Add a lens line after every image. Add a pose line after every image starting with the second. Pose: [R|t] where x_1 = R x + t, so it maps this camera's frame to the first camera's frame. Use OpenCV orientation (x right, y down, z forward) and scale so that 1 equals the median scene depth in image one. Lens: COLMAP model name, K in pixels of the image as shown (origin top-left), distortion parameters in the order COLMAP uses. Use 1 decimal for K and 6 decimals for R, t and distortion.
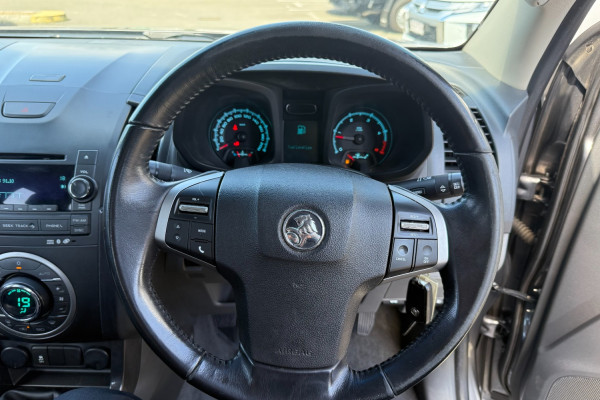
lens RADIAL K [[441.4, 0, 300.3], [0, 441.4, 202.0], [0, 0, 1]] dist [-0.012343, -0.000874]
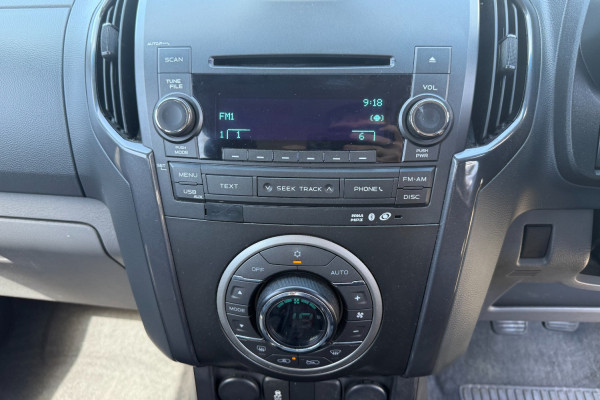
lens RADIAL K [[483.3, 0, 297.6], [0, 483.3, 201.9], [0, 0, 1]] dist [0.006855, -0.004579]
pose [[0.995229, 0.003997, -0.097485, -0.583664], [0.004351, 0.996348, 0.085273, 0.018306], [0.097470, -0.085290, 0.991577, 0.386014]]
